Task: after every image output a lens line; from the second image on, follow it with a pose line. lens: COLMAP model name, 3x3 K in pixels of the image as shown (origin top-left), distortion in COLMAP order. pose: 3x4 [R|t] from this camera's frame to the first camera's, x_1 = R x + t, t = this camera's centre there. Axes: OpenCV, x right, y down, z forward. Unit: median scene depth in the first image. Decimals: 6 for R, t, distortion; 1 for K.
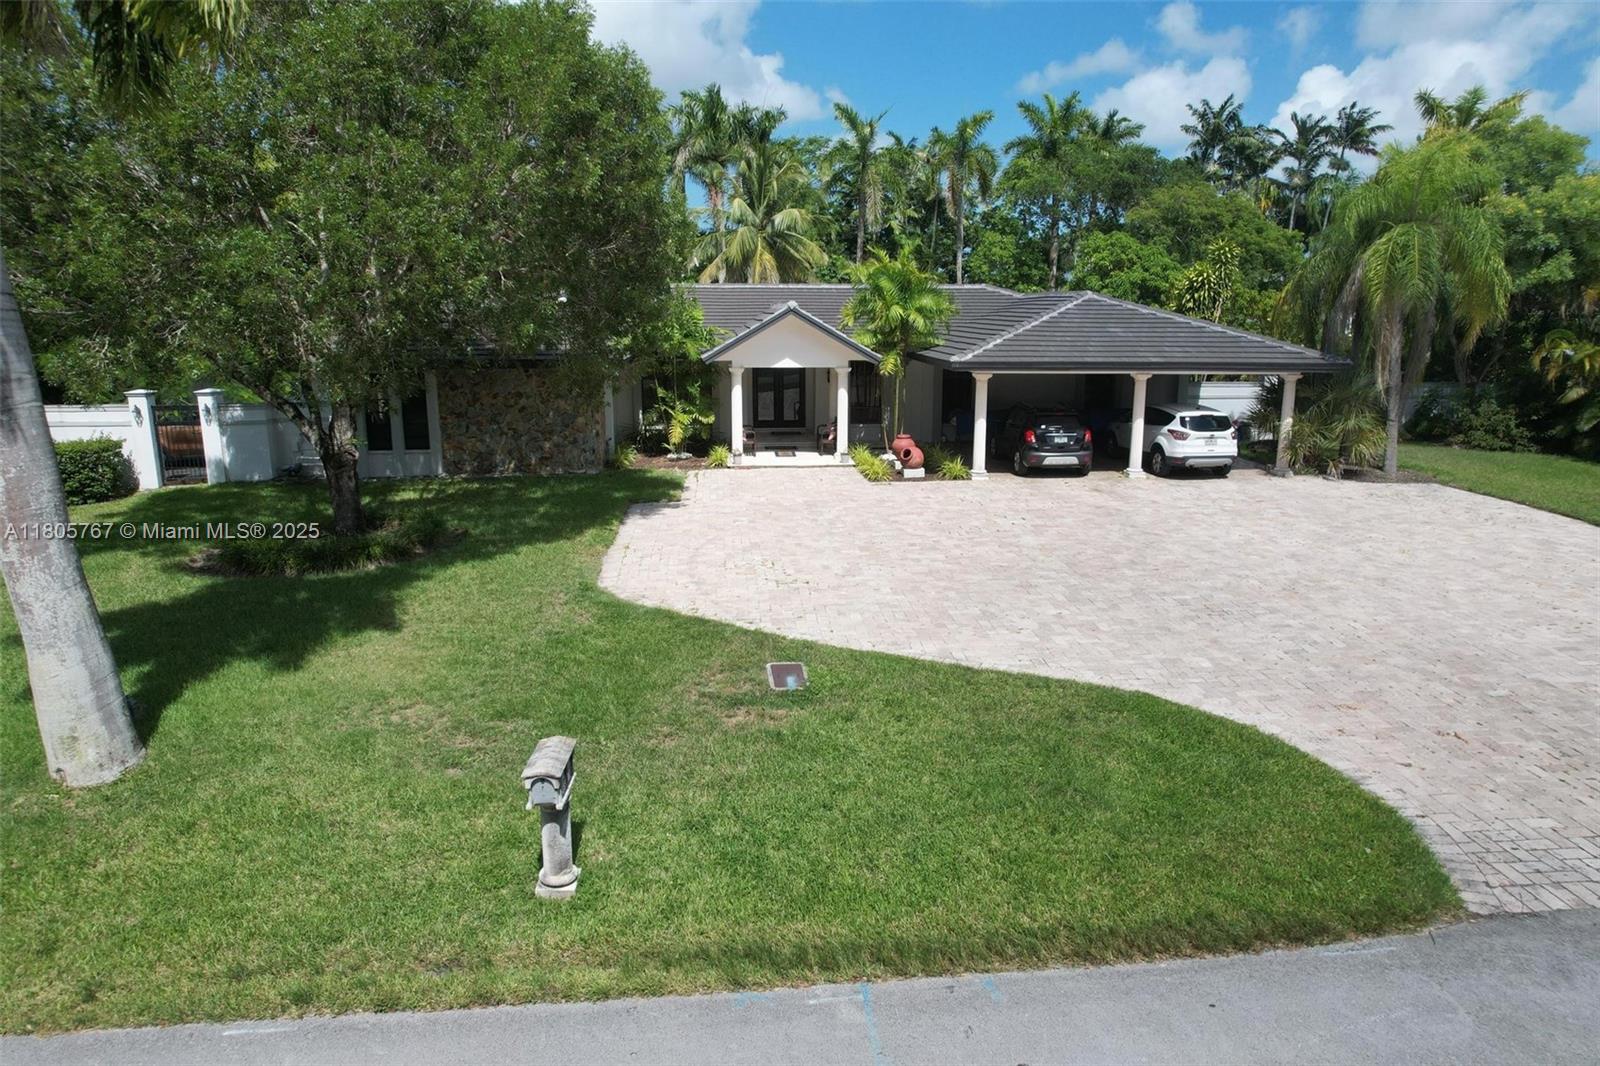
lens RADIAL K [[1009.9, 0, 807.6], [0, 1009.9, 530.3], [0, 0, 1]] dist [-0.074340, 0.066897]
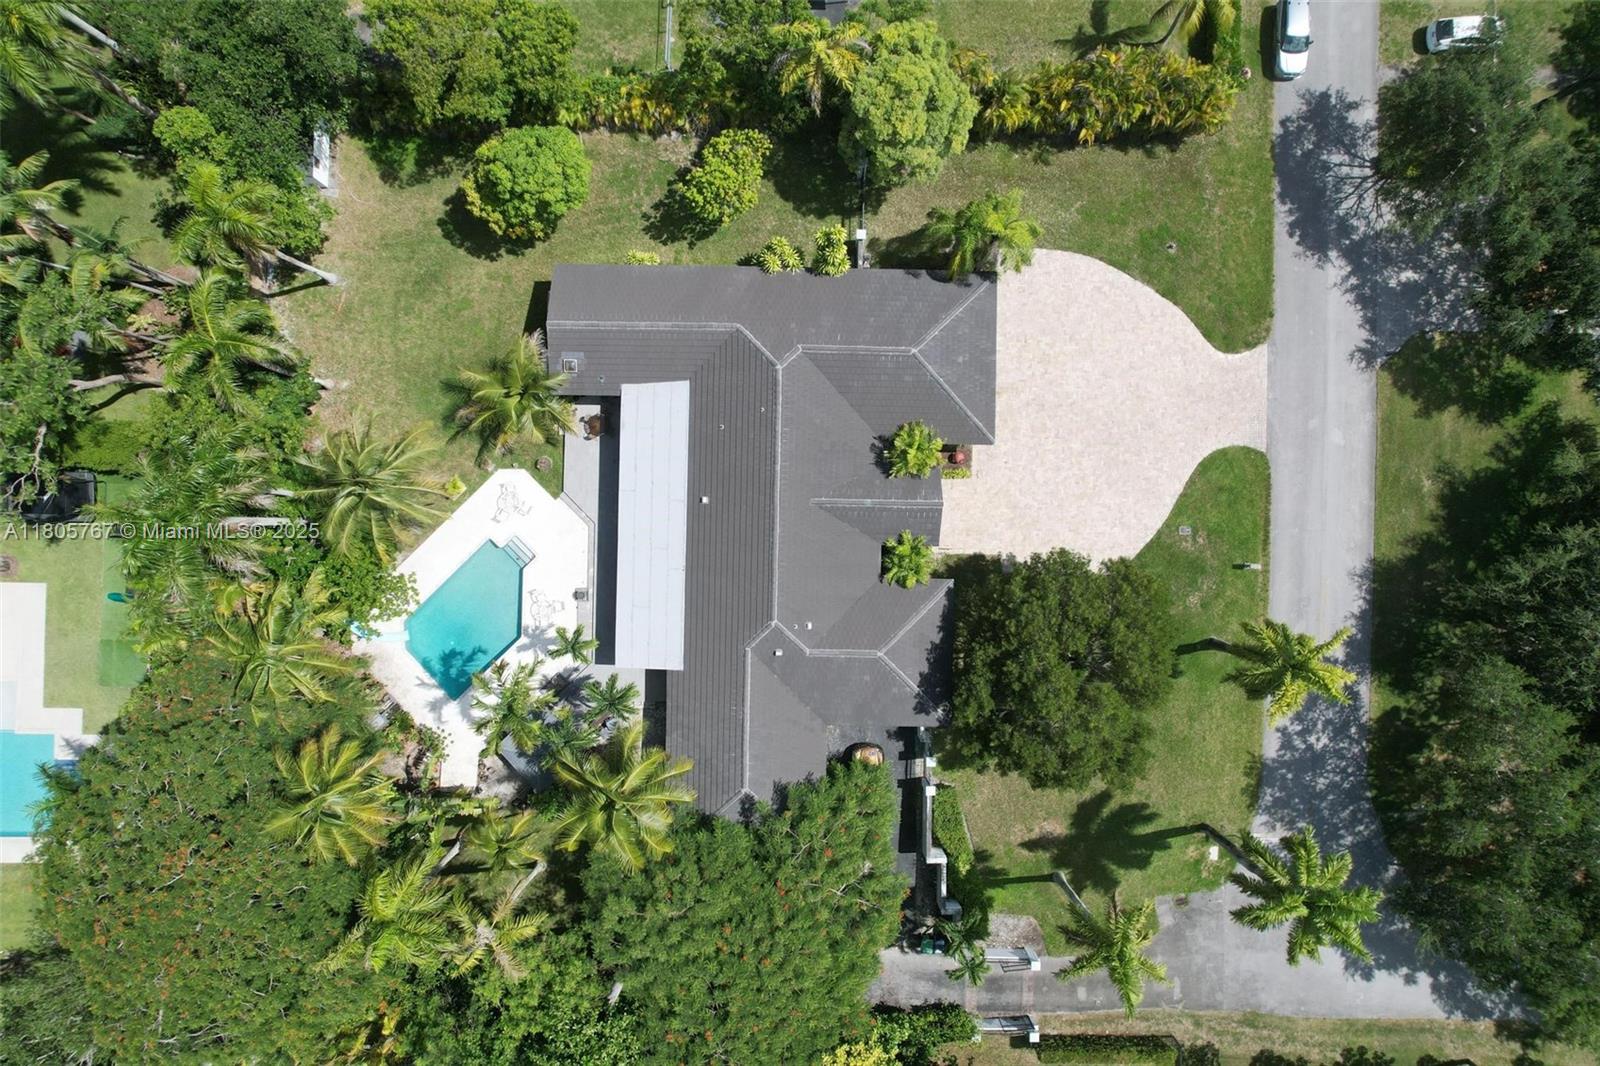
lens RADIAL K [[1009.9, 0, 807.6], [0, 1009.9, 530.3], [0, 0, 1]] dist [-0.074340, 0.066897]
pose [[0.104283, -0.994539, -0.004148, -0.189997], [0.207640, 0.017693, 0.978045, -5.026409], [-0.972631, -0.102855, 0.208351, 1.731527]]
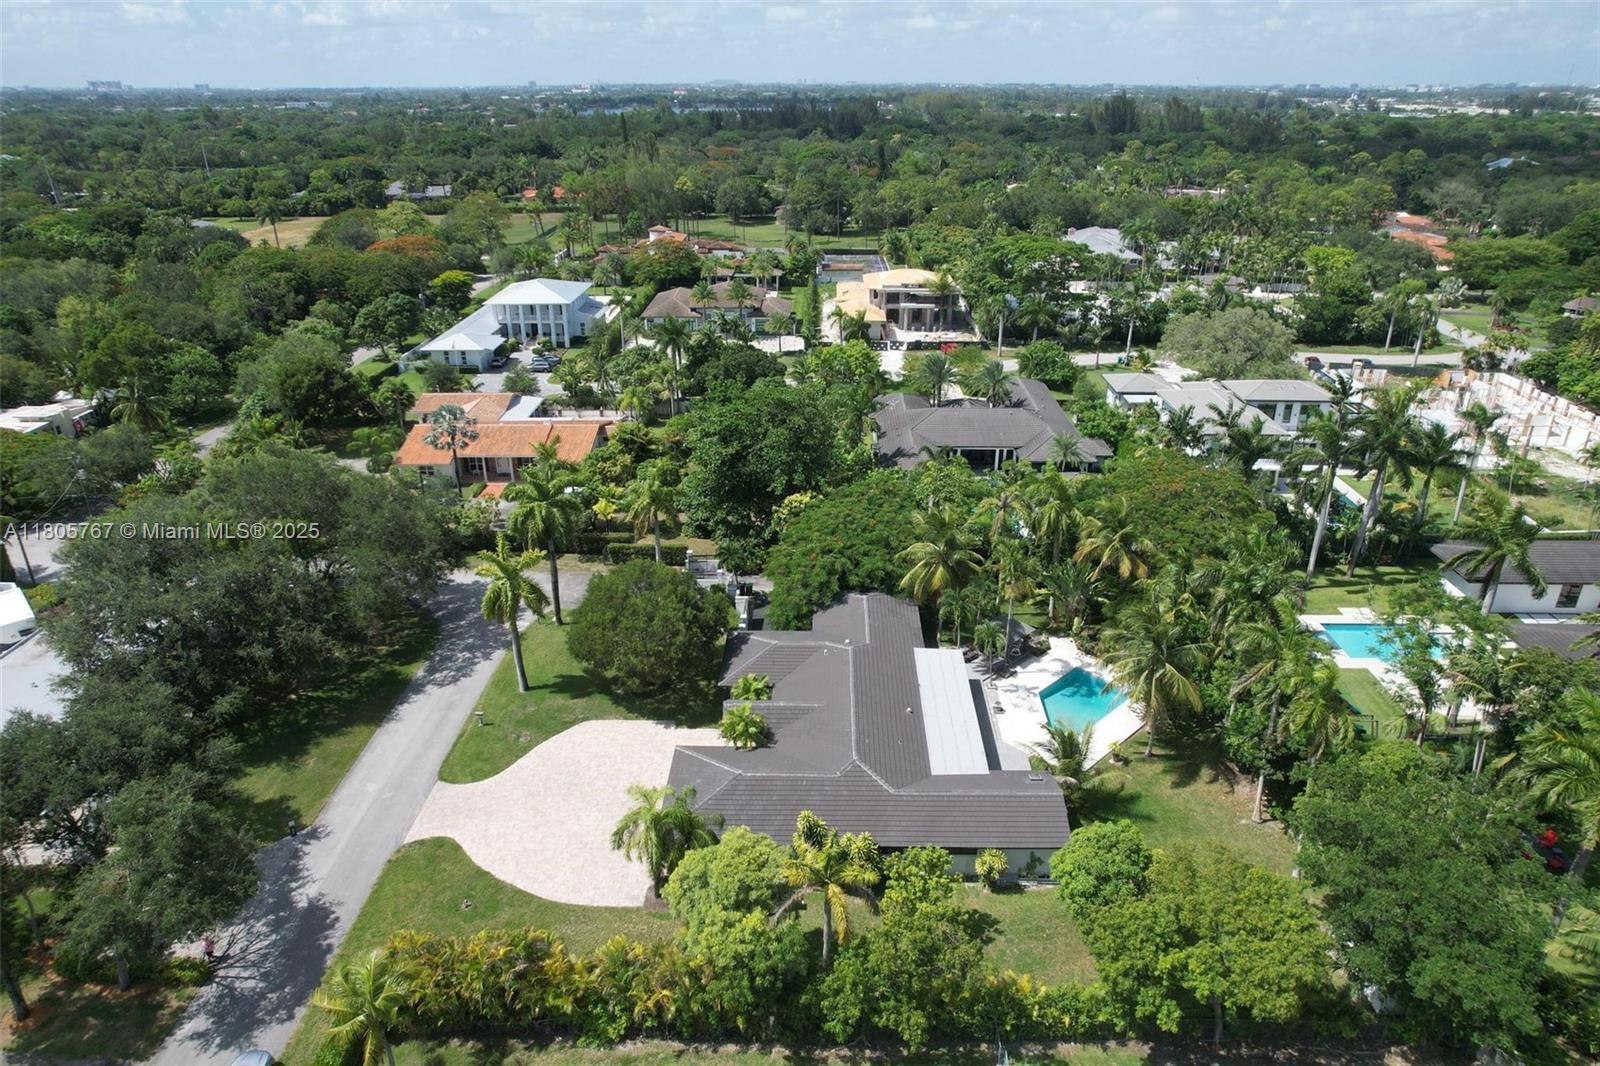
lens RADIAL K [[1009.9, 0, 807.6], [0, 1009.9, 530.3], [0, 0, 1]] dist [-0.074340, 0.066897]
pose [[-0.104299, 0.403021, -0.909228, 4.841145], [-0.216013, 0.883210, 0.416267, -3.898732], [0.970804, 0.239821, -0.005060, 2.356807]]
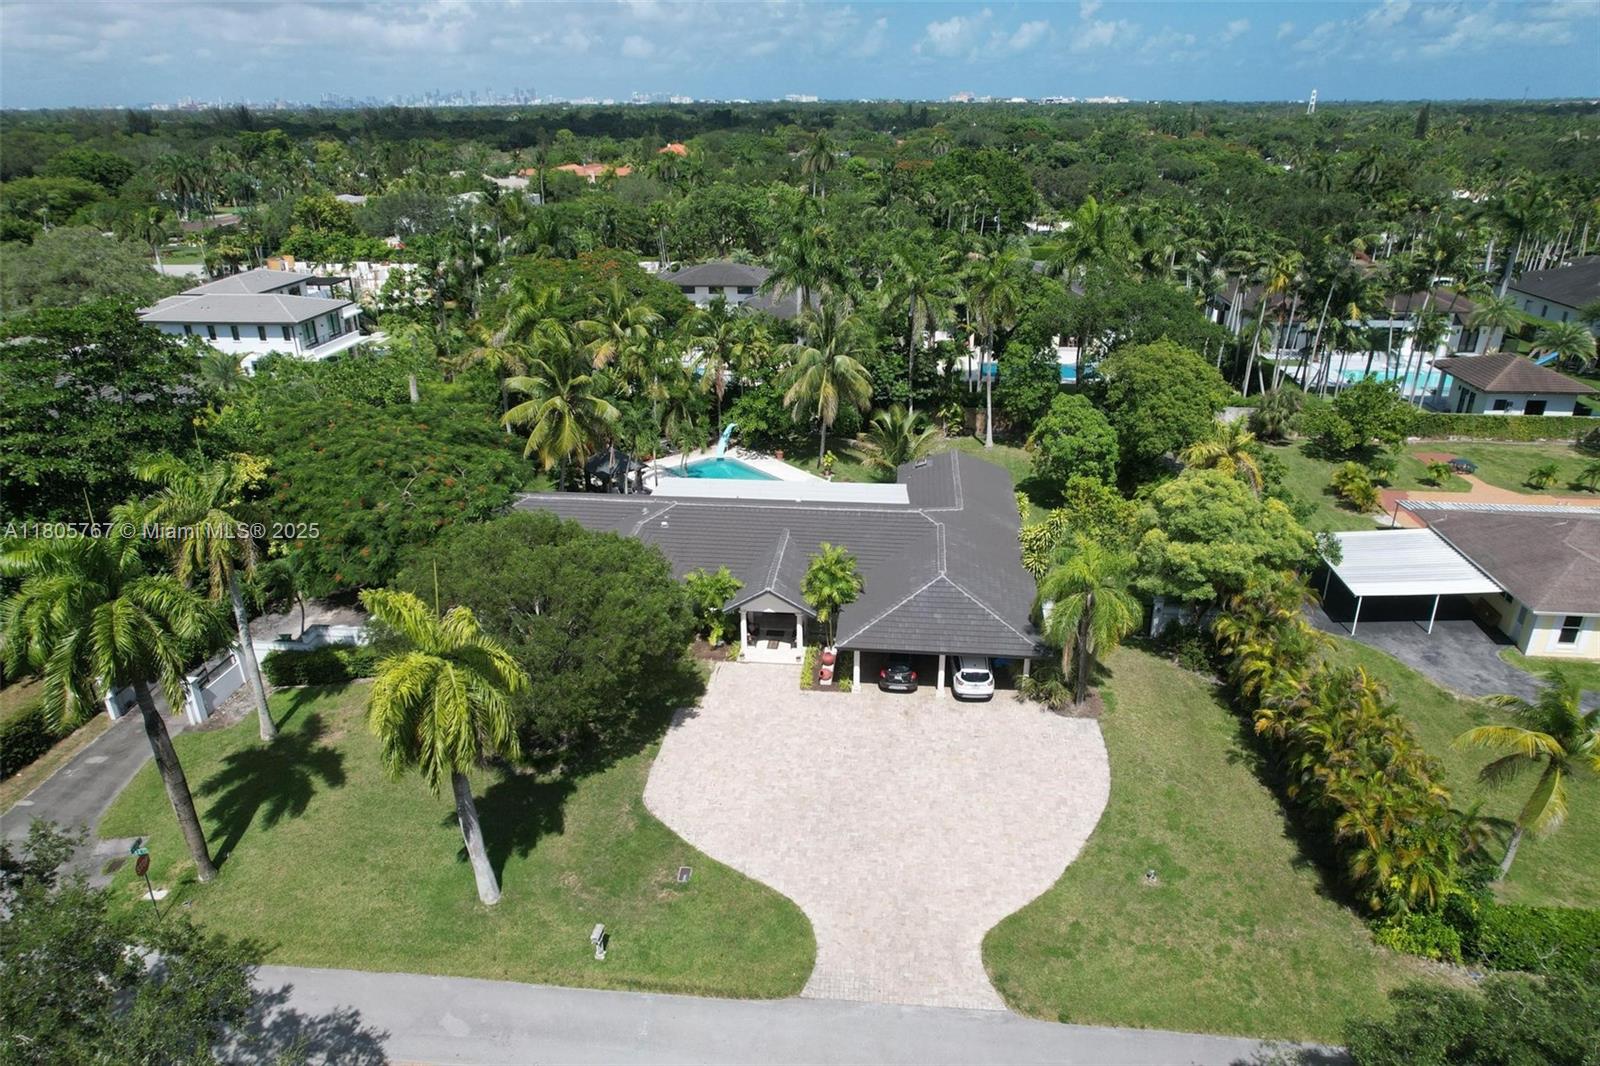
lens RADIAL K [[1009.9, 0, 807.6], [0, 1009.9, 530.3], [0, 0, 1]] dist [-0.074340, 0.066897]
pose [[0.982513, 0.063582, -0.175004, 0.804608], [-0.029786, 0.981457, 0.189356, -1.455929], [0.183798, -0.180832, 0.966187, -1.690420]]
